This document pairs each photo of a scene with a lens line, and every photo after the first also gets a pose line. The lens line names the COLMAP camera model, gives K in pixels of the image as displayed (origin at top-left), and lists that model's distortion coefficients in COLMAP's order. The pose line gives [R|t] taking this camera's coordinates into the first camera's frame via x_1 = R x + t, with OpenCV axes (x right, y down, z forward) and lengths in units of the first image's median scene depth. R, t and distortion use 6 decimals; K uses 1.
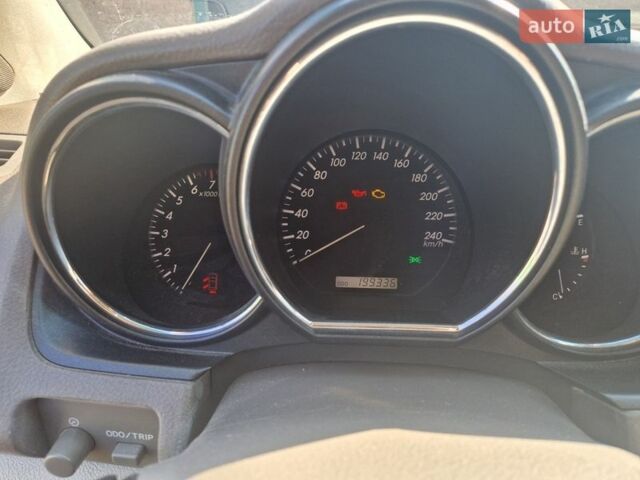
lens RADIAL K [[460.1, 0, 307.4], [0, 460.1, 241.4], [0, 0, 1]] dist [0.024692, -0.003901]
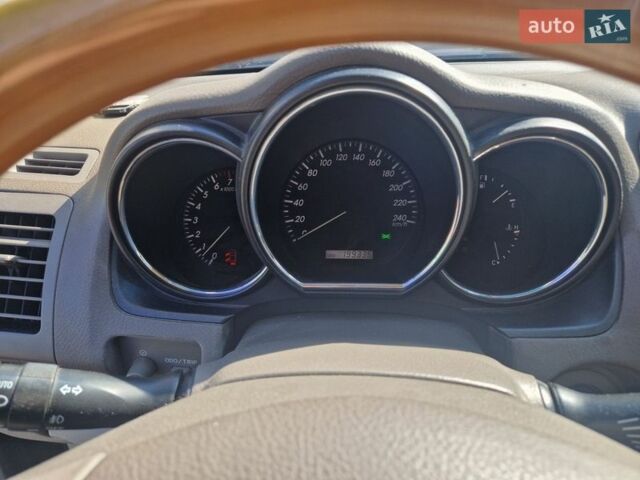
lens RADIAL K [[460.1, 0, 307.4], [0, 460.1, 241.4], [0, 0, 1]] dist [0.024692, -0.003901]
pose [[0.999227, -0.018641, -0.034601, 0.056205], [0.020899, 0.997595, 0.066087, -0.037747], [0.033286, -0.066759, 0.997214, -0.314801]]
